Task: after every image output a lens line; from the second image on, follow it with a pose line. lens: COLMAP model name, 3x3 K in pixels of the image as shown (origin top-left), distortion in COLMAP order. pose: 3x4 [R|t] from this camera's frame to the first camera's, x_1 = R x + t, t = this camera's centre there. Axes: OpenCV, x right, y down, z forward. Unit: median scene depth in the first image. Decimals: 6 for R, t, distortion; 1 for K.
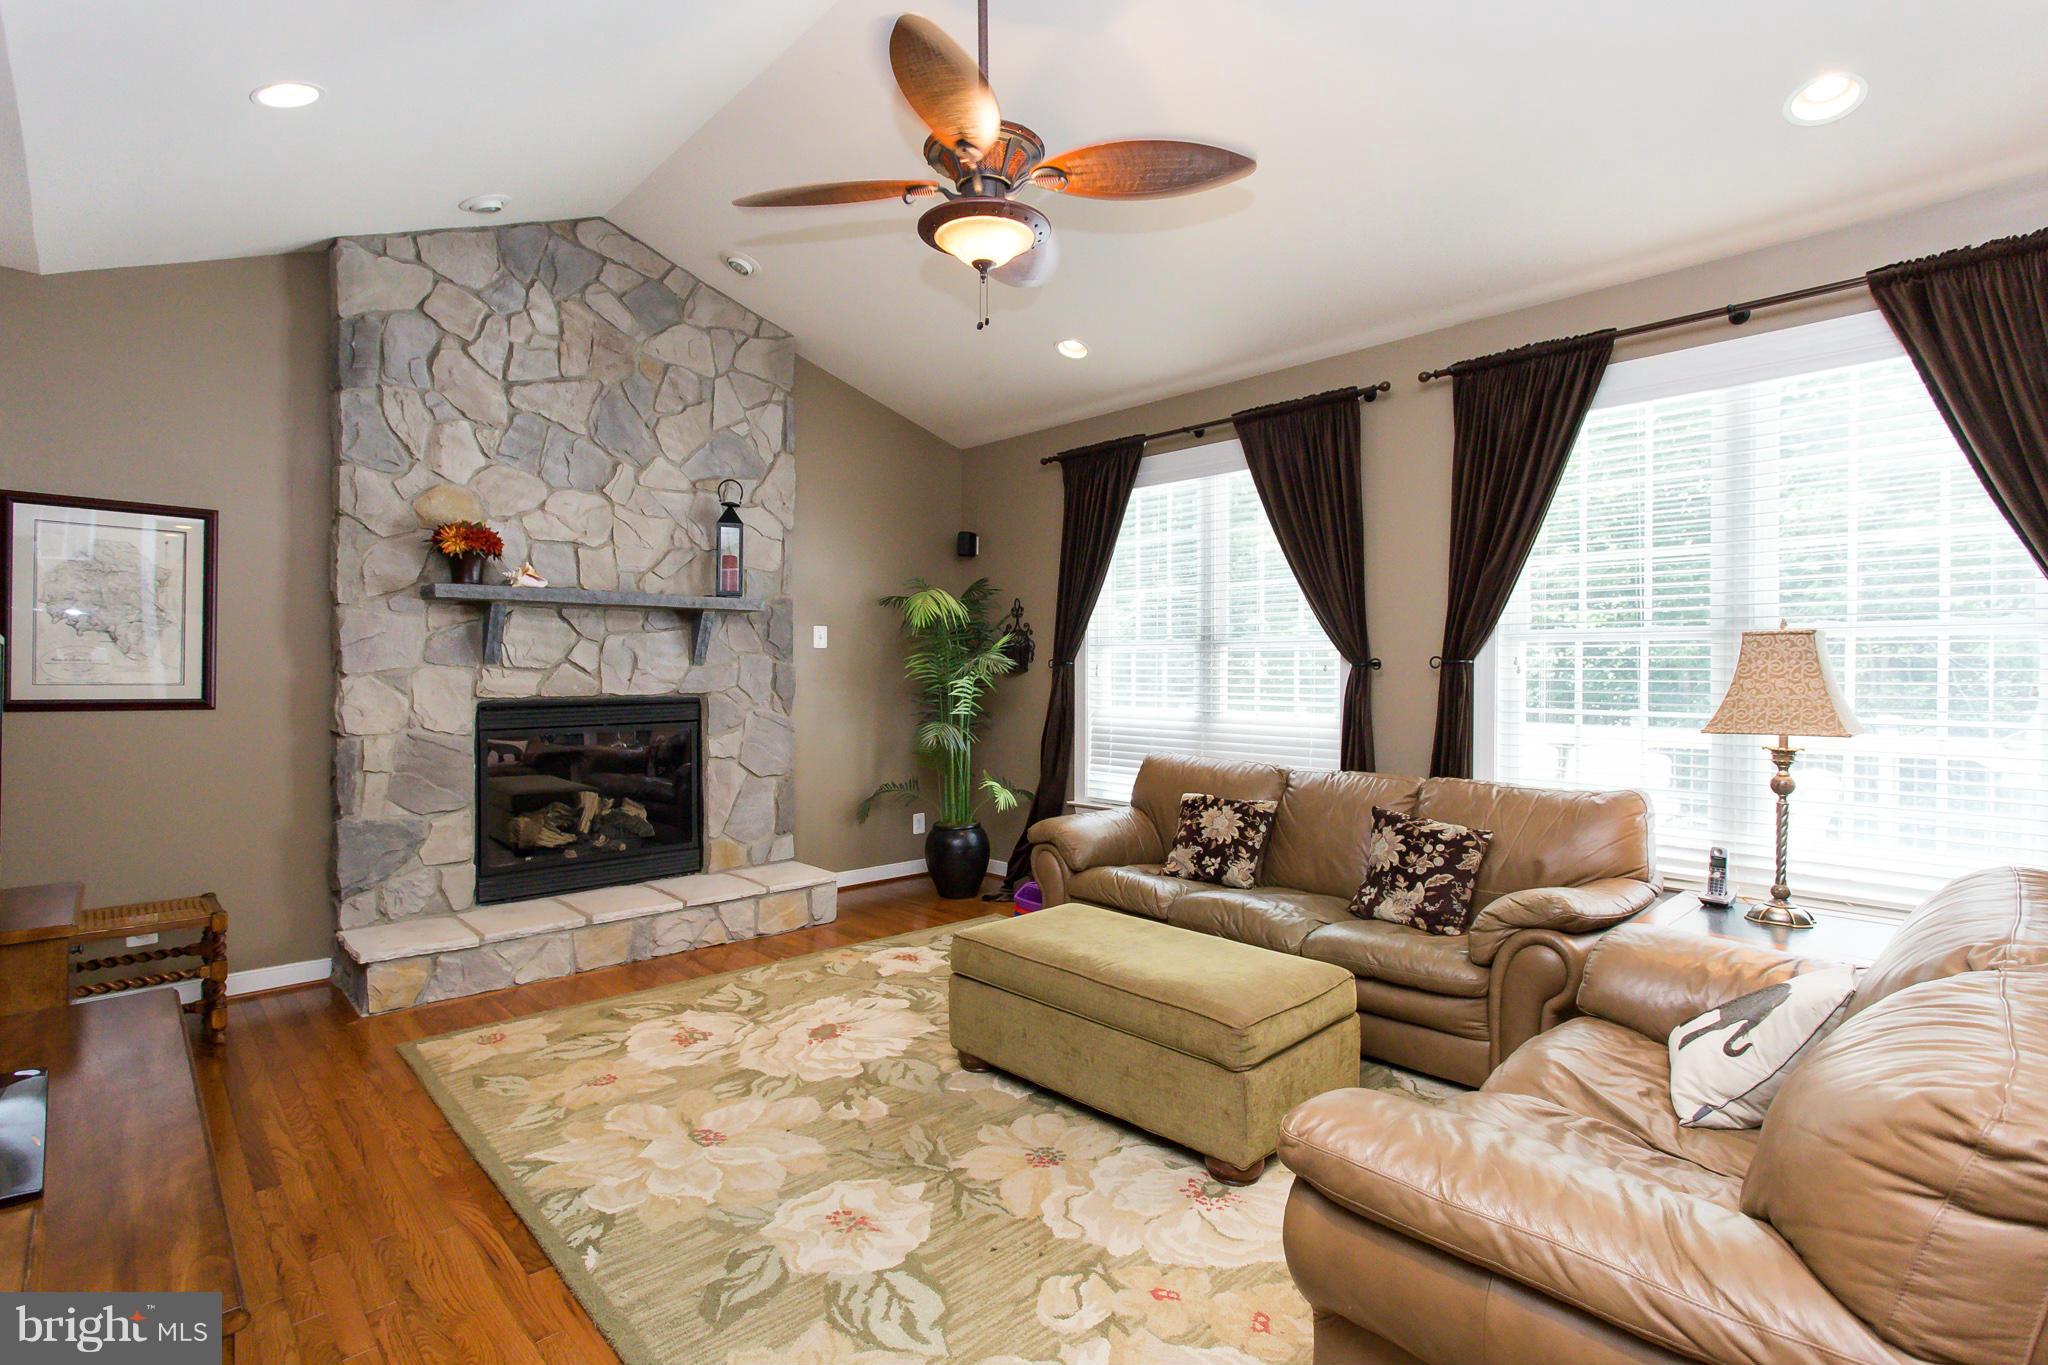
lens RADIAL K [[970.4, 0, 1039.2], [0, 970.4, 682.0], [0, 0, 1]] dist [-0.000208, 0.000687]
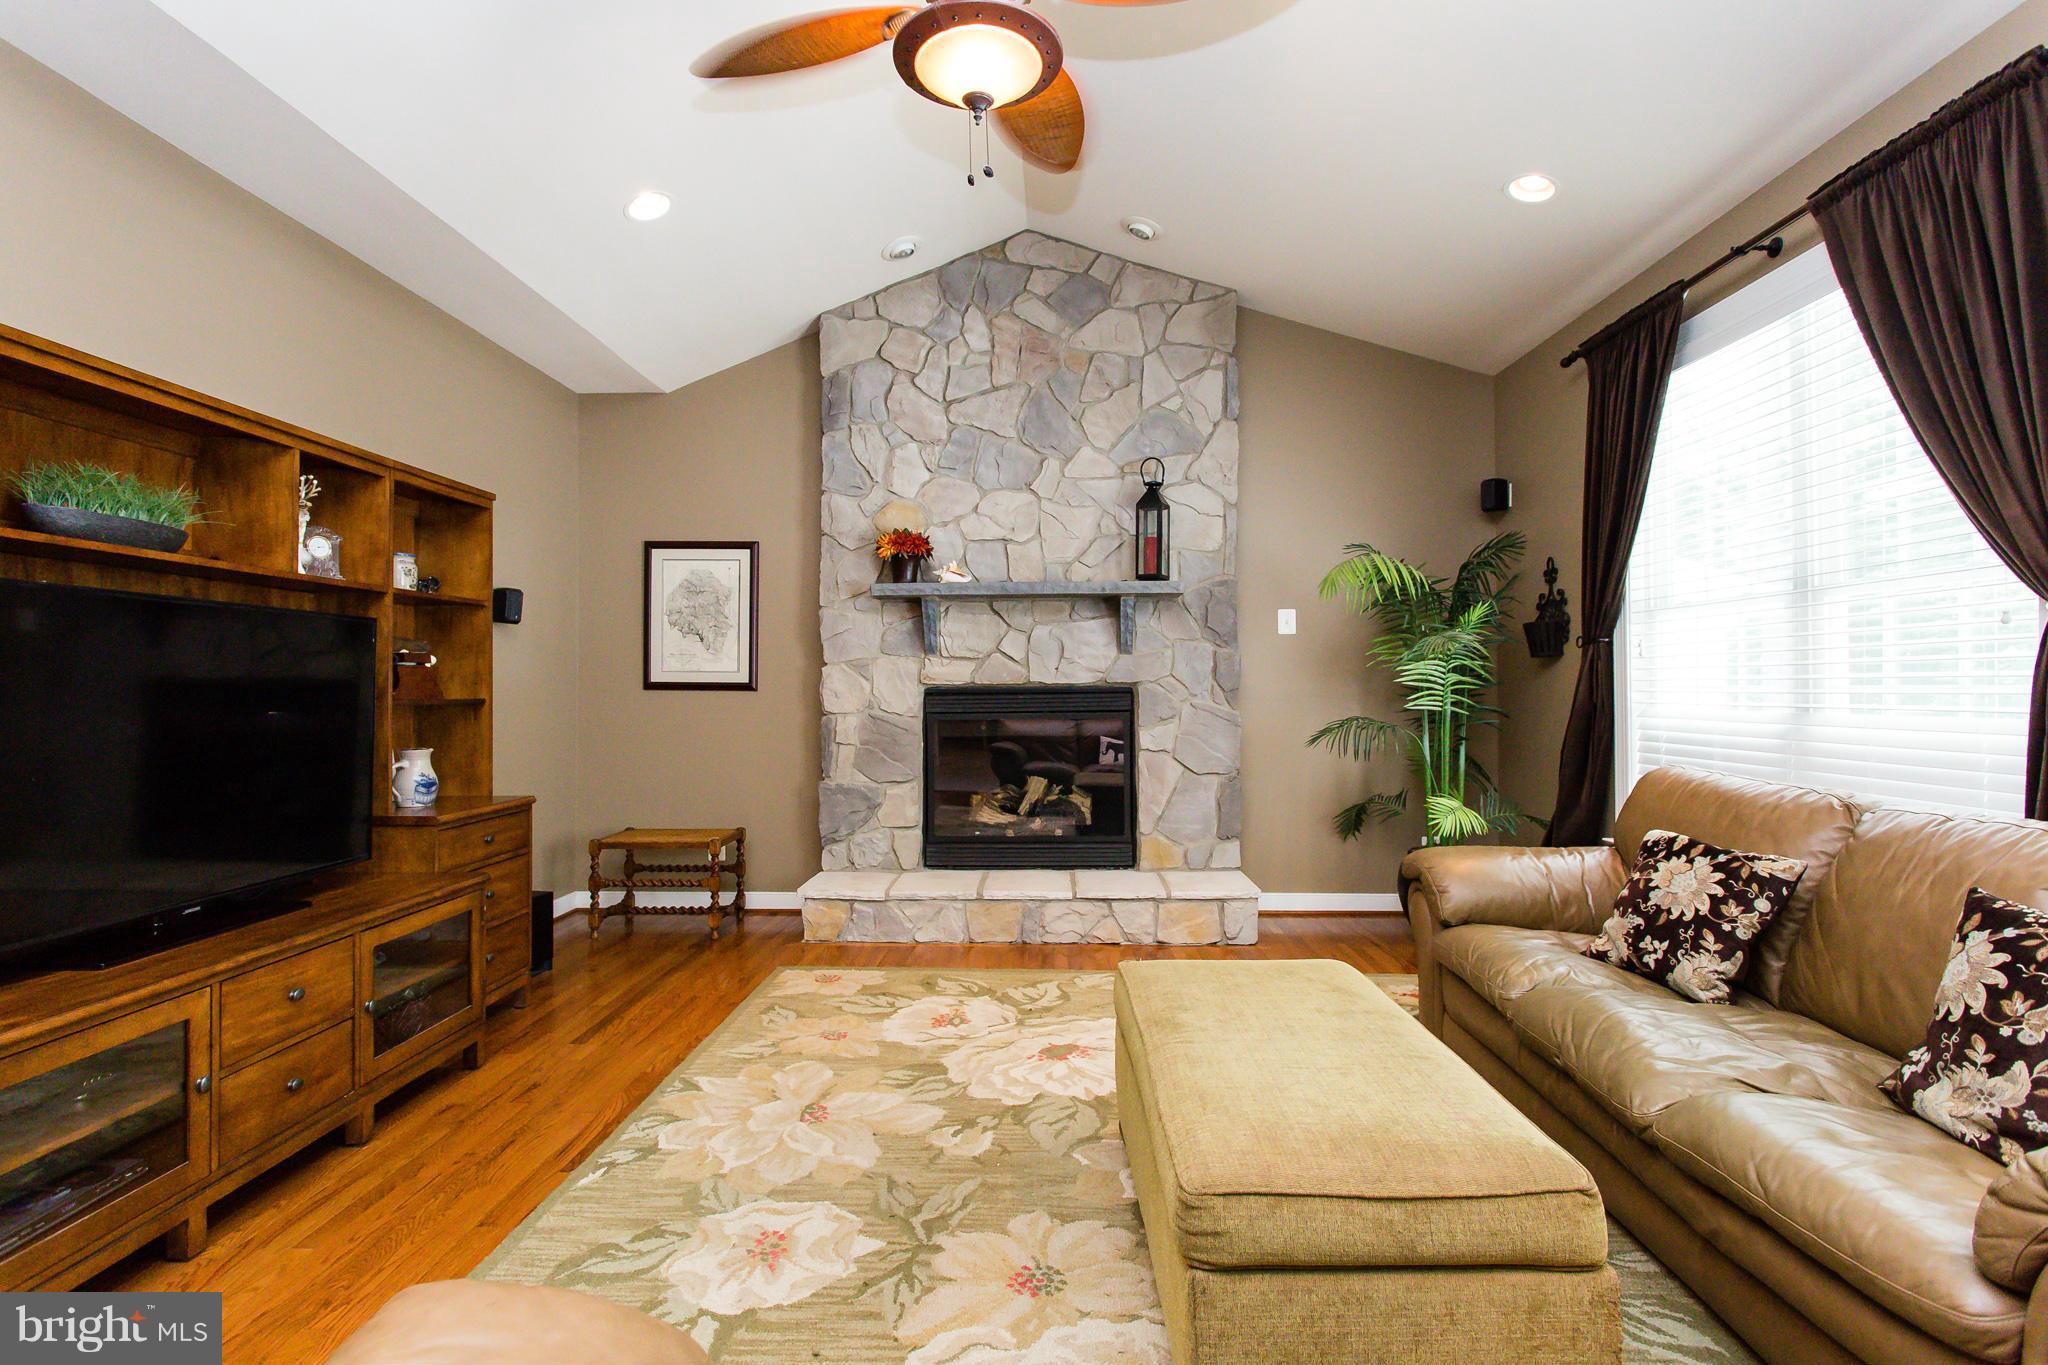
lens RADIAL K [[970.4, 0, 1024.8], [0, 970.4, 679.5], [0, 0, 1]] dist [-0.000208, 0.000687]
pose [[0.703413, -0.010988, -0.710696, 0.328134], [-0.004123, 0.999801, -0.019539, 0.034369], [0.710769, 0.016674, 0.703228, 0.299975]]
